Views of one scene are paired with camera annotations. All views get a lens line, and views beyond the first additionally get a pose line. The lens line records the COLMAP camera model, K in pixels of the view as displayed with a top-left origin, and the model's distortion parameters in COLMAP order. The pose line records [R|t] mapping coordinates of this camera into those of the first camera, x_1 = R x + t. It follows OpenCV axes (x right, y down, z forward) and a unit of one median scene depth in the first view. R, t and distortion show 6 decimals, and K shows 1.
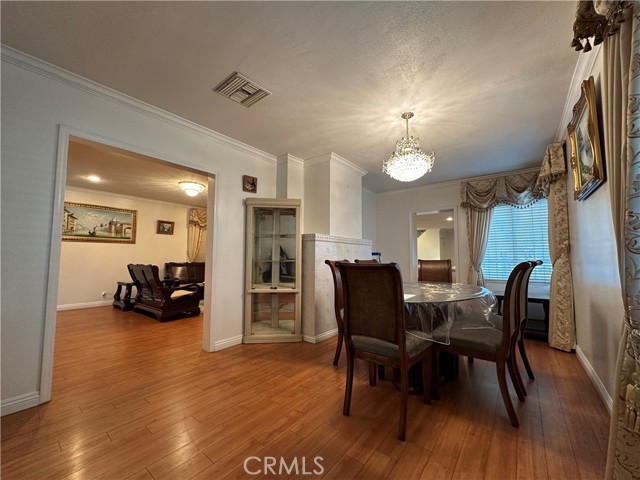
lens RADIAL K [[256.3, 0, 320.6], [0, 256.3, 239.8], [0, 0, 1]] dist [-0.001558, 0.000090]
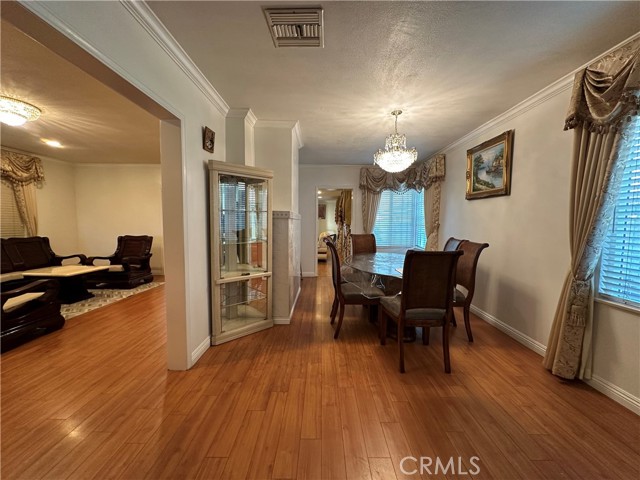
lens RADIAL K [[256.3, 0, 320.6], [0, 256.3, 239.8], [0, 0, 1]] dist [-0.001558, 0.000090]
pose [[0.784914, -0.041107, 0.618239, -0.516239], [-0.049084, 0.990536, 0.128179, -0.046262], [-0.617657, -0.130955, 0.775468, 0.205720]]
